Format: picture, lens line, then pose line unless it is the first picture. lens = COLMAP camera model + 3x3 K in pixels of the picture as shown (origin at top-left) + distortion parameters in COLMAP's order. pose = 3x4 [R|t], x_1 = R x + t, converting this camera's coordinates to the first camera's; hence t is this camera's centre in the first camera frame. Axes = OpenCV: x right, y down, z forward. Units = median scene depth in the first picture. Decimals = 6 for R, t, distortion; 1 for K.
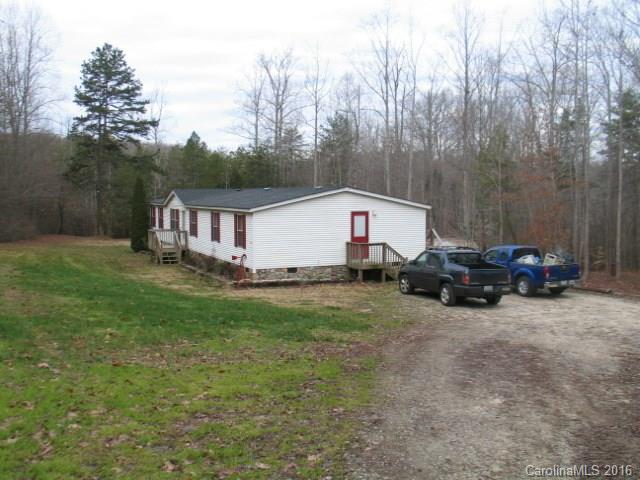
lens RADIAL K [[646.1, 0, 320.0], [0, 646.1, 240.0], [0, 0, 1]] dist [-0.204971, 0.208871]
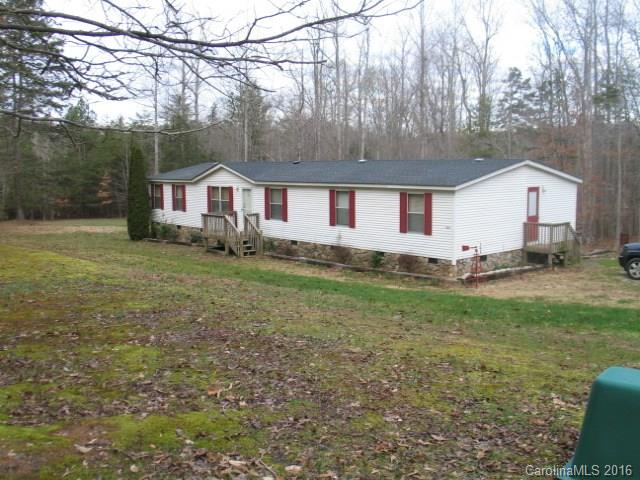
lens RADIAL K [[646.1, 0, 320.0], [0, 646.1, 240.0], [0, 0, 1]] dist [-0.204971, 0.208871]
pose [[0.962026, -0.040287, 0.269970, -0.436082], [0.028382, 0.998451, 0.047858, -0.021266], [-0.271480, -0.038378, 0.961679, 0.240277]]
